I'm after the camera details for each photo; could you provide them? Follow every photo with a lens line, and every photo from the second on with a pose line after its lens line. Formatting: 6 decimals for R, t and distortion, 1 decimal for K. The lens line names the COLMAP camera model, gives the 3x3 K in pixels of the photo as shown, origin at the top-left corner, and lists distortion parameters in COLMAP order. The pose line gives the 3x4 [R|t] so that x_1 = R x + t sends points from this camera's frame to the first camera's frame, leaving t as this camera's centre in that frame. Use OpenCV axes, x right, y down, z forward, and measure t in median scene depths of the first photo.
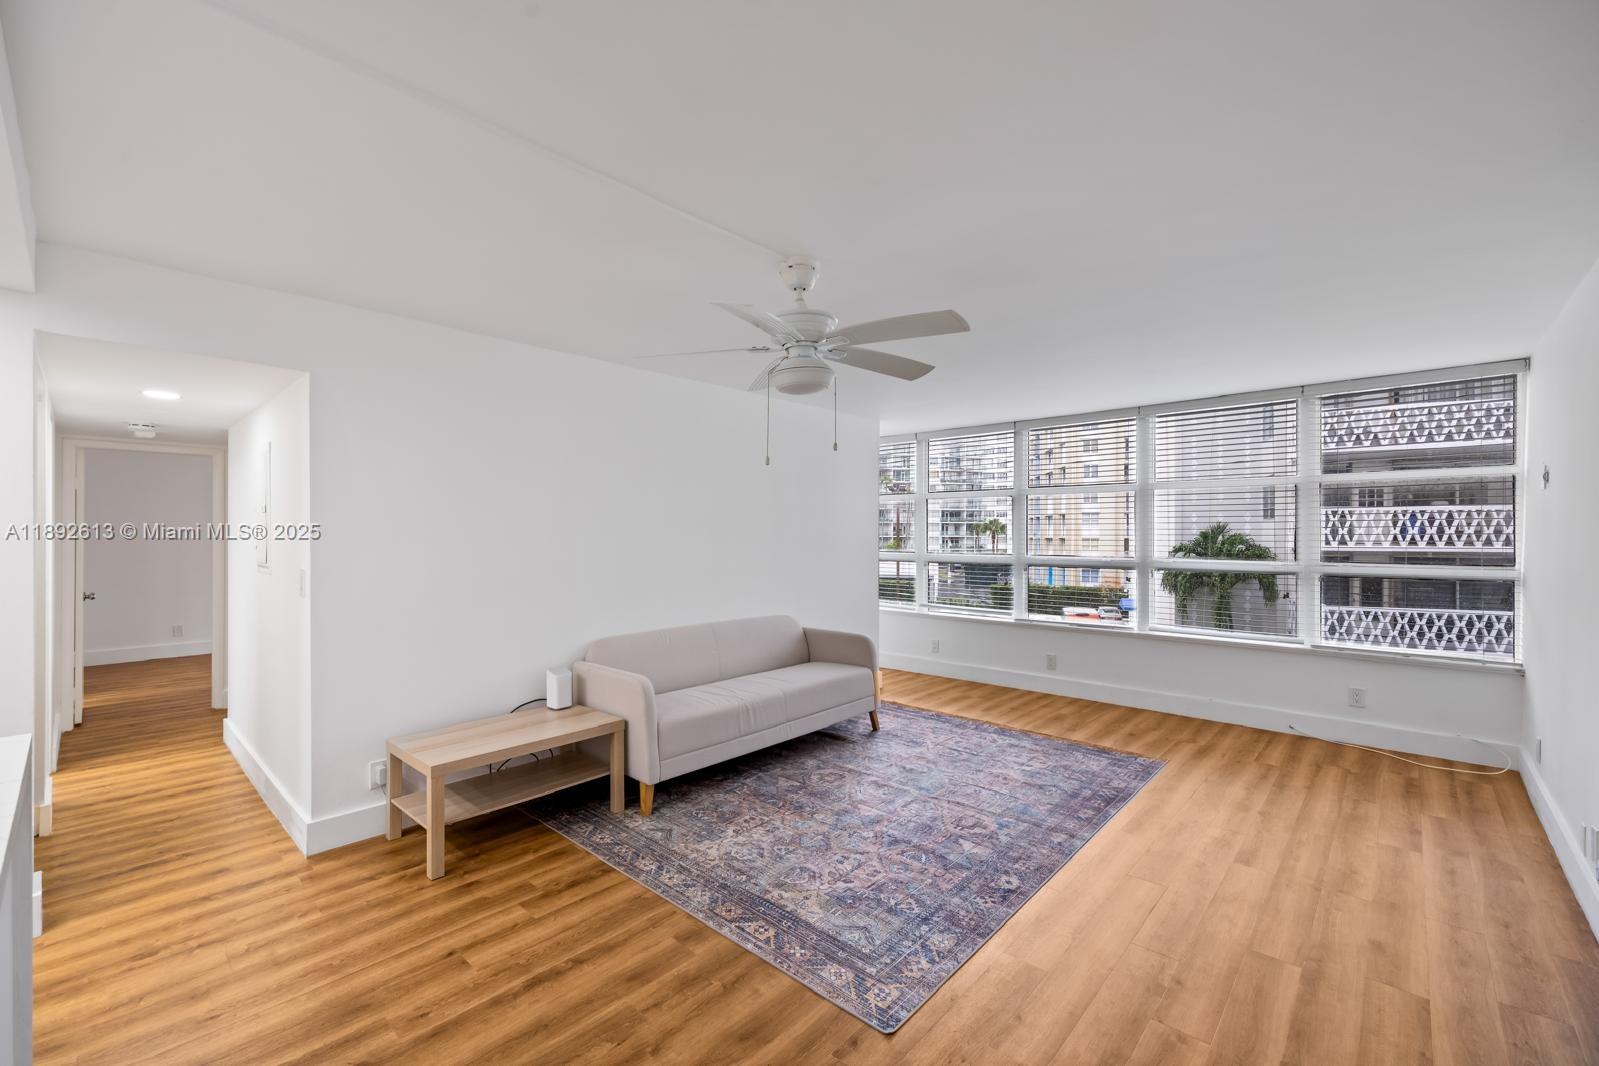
lens RADIAL K [[643.3, 0, 803.6], [0, 643.3, 528.1], [0, 0, 1]] dist [0.001308, -0.000152]
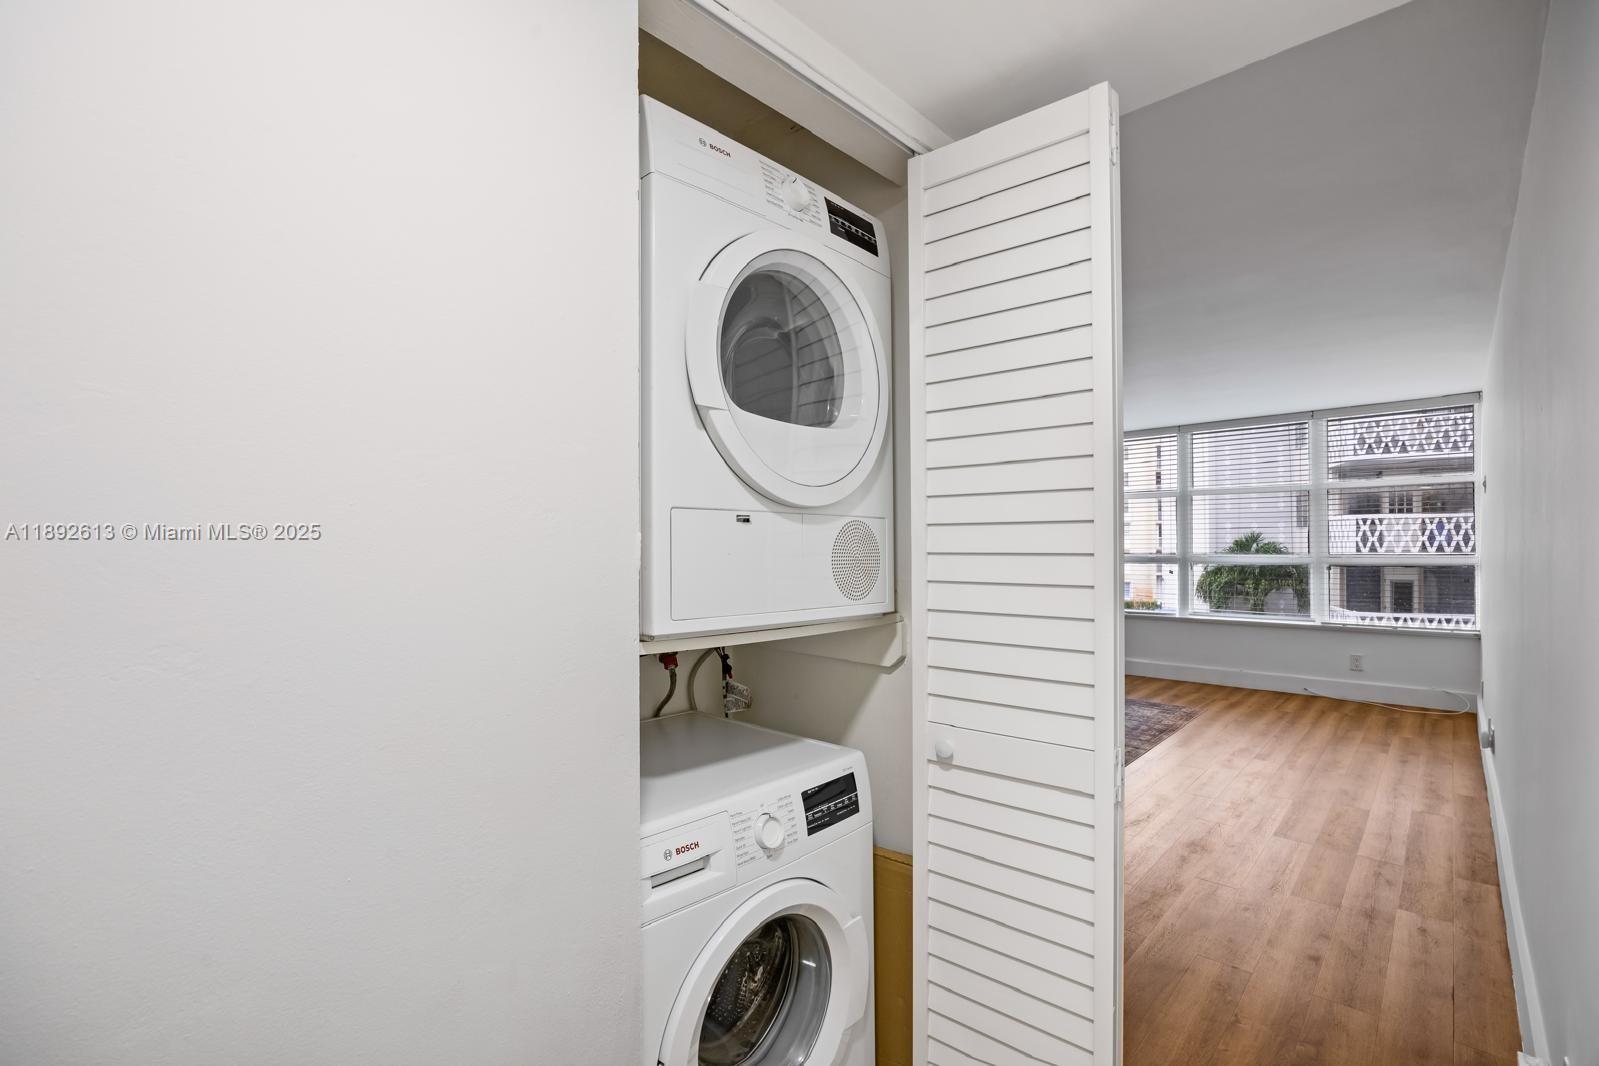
lens RADIAL K [[746.6, 0, 798.1], [0, 746.6, 547.8], [0, 0, 1]] dist [0.001287, -0.001221]
pose [[0.999776, -0.004525, 0.020695, -0.097165], [0.004505, 0.999989, 0.001046, 0.014985], [-0.020699, -0.000953, 0.999785, -0.165763]]
